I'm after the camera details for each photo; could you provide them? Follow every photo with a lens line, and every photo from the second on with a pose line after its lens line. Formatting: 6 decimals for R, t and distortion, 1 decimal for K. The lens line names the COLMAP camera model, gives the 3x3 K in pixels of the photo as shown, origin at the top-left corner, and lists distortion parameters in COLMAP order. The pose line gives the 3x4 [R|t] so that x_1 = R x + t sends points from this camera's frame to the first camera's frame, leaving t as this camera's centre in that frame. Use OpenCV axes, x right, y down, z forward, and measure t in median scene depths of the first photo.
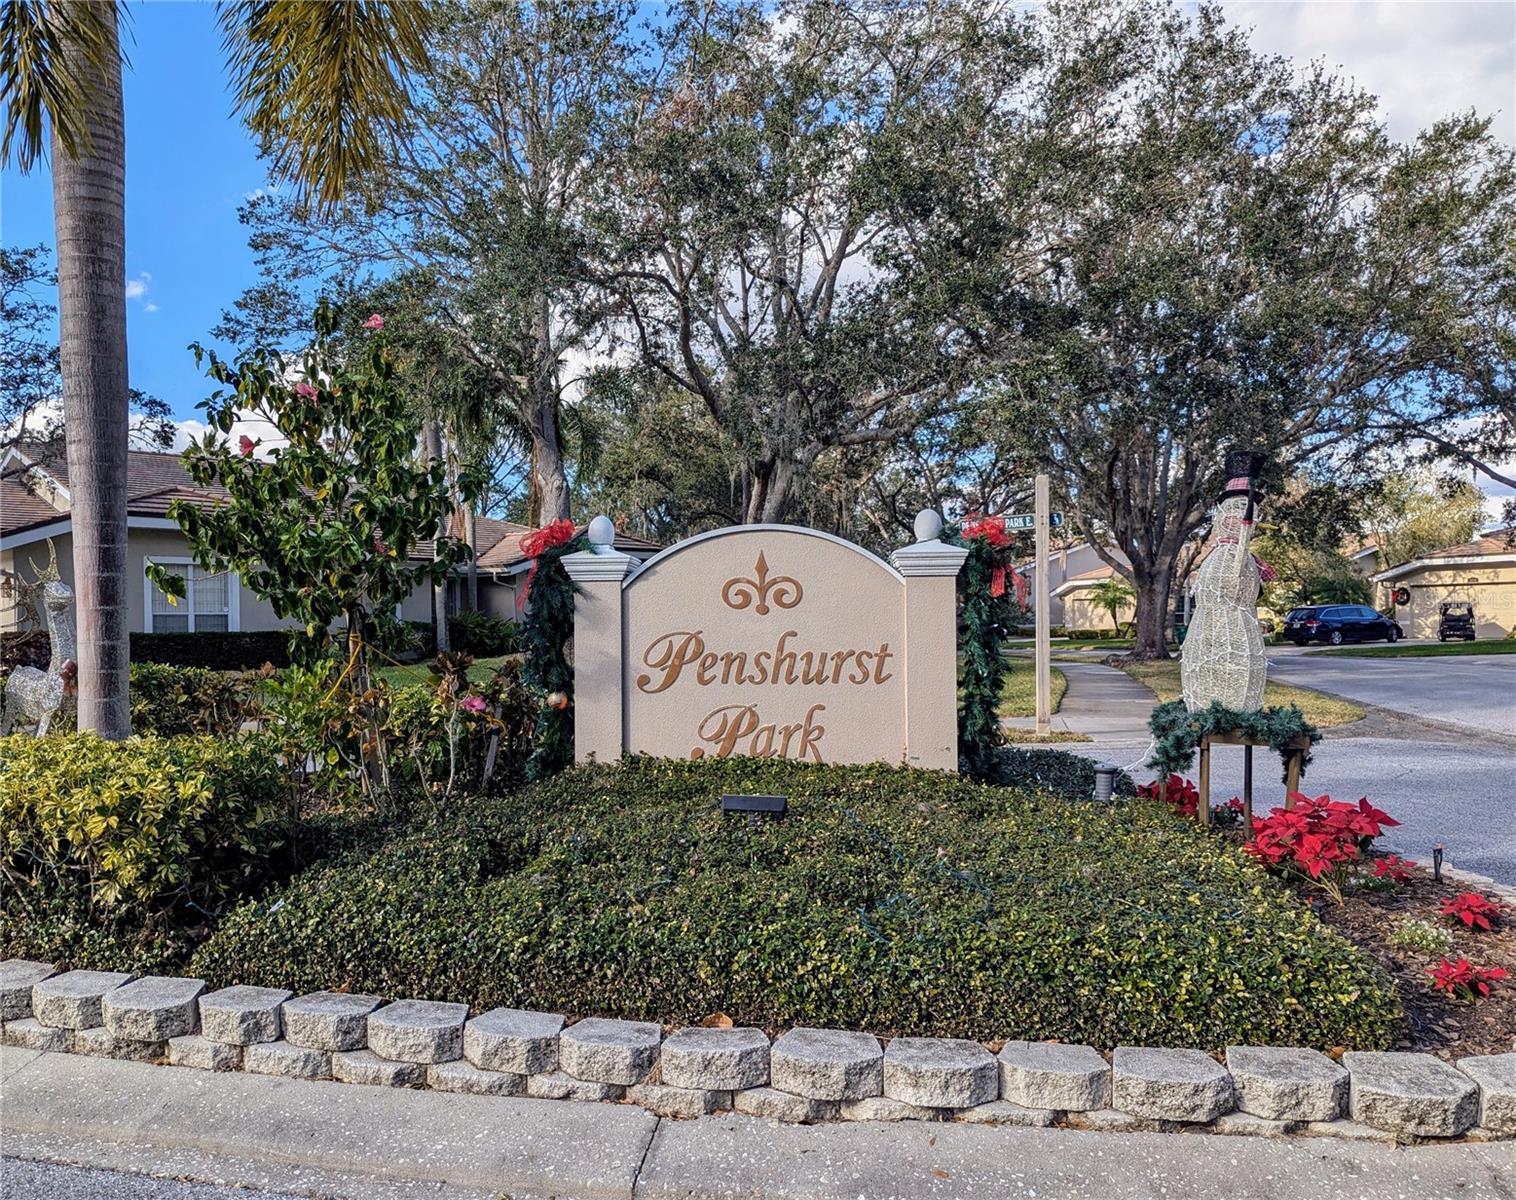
lens RADIAL K [[1114.3, 0, 758.0], [0, 1114.3, 600.0], [0, 0, 1]] dist [0.104792, -0.000189]
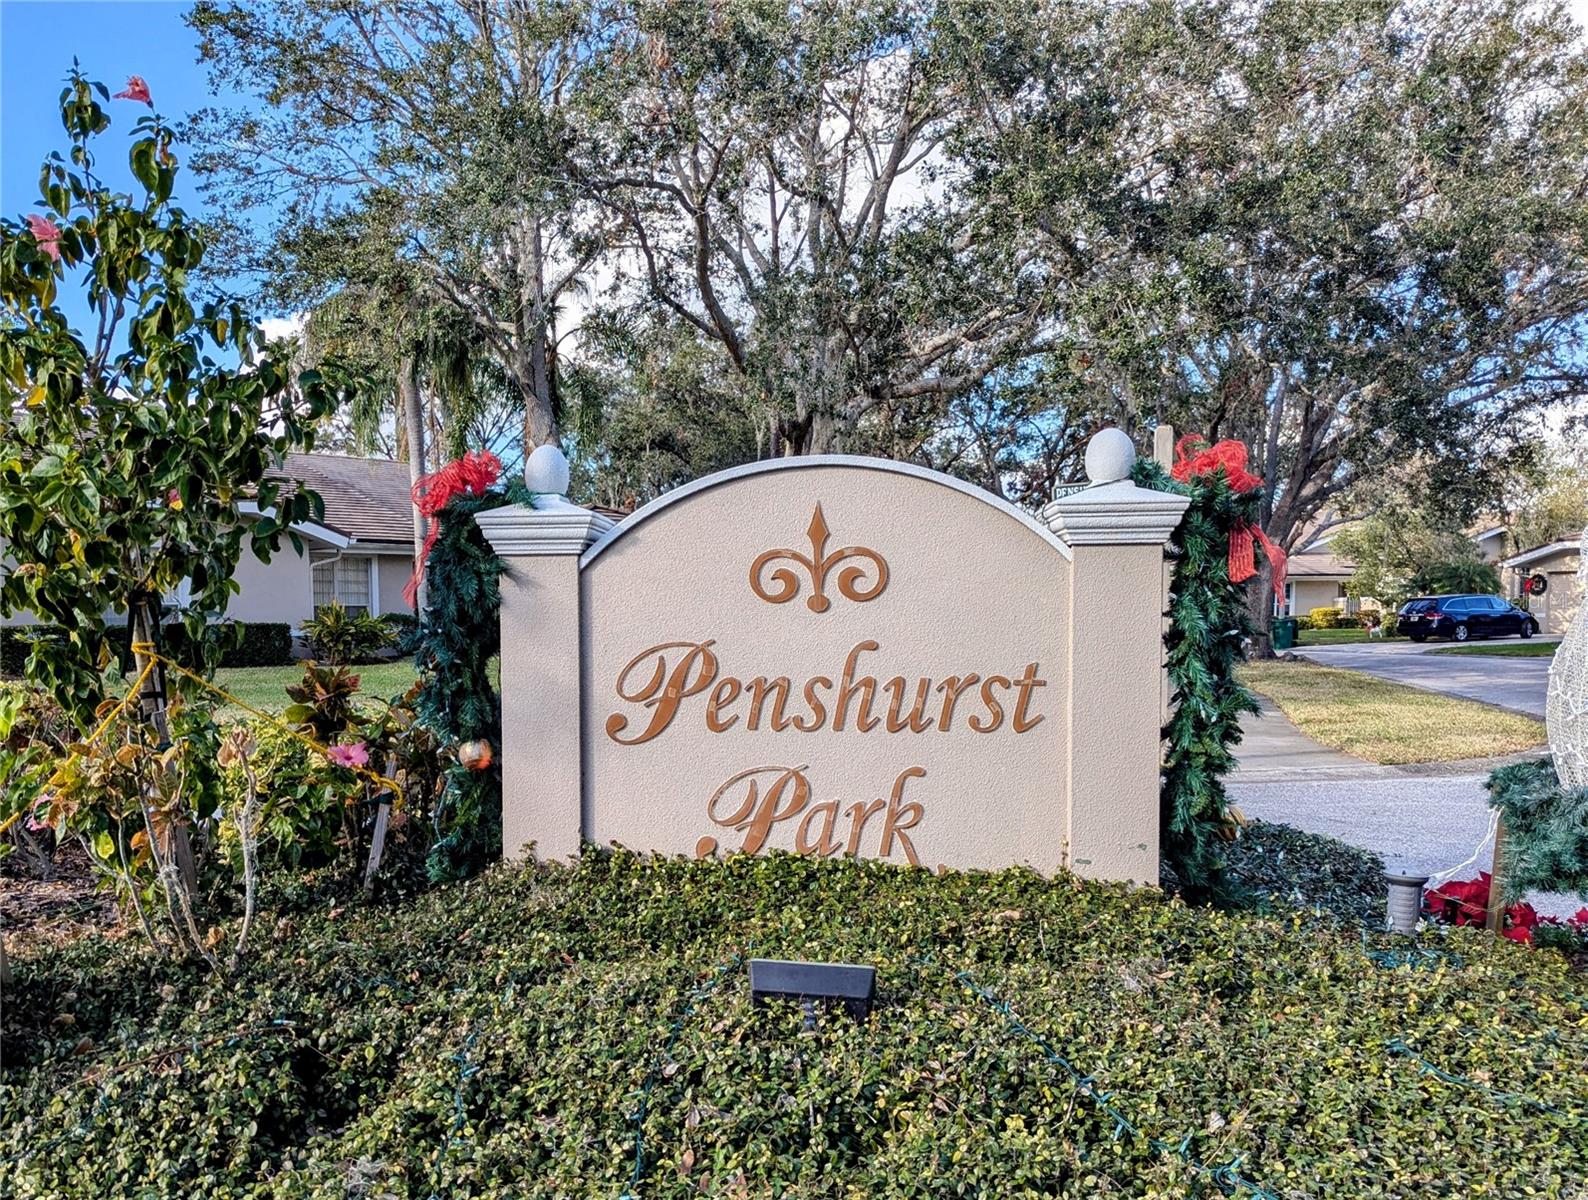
lens RADIAL K [[1111.3, 0, 805.7], [0, 1111.3, 511.6], [0, 0, 1]] dist [-0.008398, 0.000489]
pose [[0.999739, 0.001986, 0.022751, -0.008467], [-0.000387, 0.997543, -0.070058, 0.000609], [-0.022834, 0.070031, 0.997283, 0.218069]]
